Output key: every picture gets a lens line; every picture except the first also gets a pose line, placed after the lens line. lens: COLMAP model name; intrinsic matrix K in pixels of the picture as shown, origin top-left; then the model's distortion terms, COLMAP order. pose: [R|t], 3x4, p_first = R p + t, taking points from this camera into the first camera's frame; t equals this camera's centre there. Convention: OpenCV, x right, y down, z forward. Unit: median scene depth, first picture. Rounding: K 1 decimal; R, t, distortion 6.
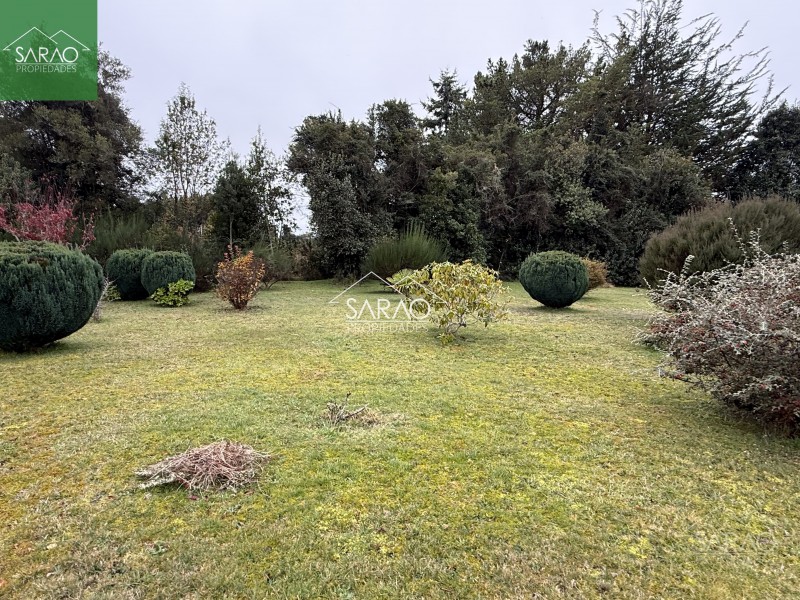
lens RADIAL K [[486.7, 0, 411.0], [0, 486.7, 298.4], [0, 0, 1]] dist [0.044788, -0.040202]
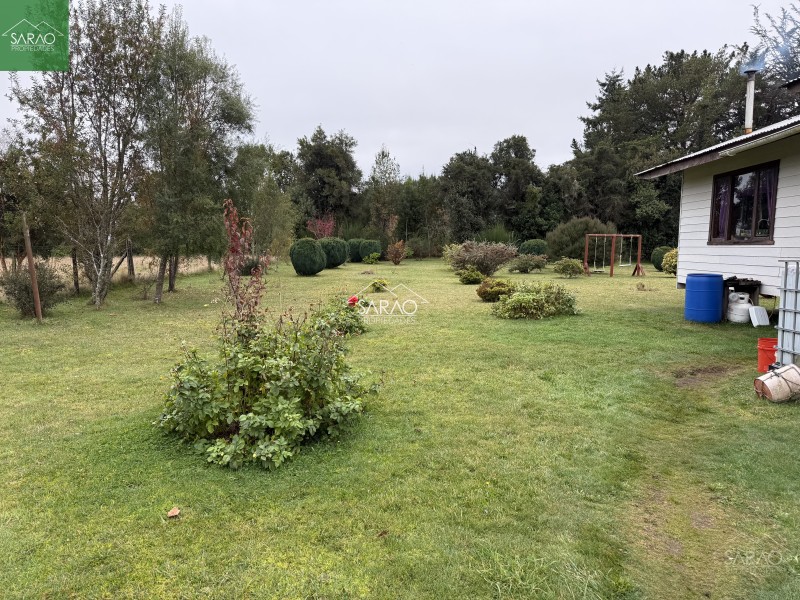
lens RADIAL K [[486.7, 0, 411.0], [0, 486.7, 298.4], [0, 0, 1]] dist [0.044788, -0.040202]
pose [[0.924243, 0.042586, -0.379422, 0.306184], [-0.033493, 0.998972, 0.030535, 0.056199], [0.380332, -0.015514, 0.924720, -0.572328]]
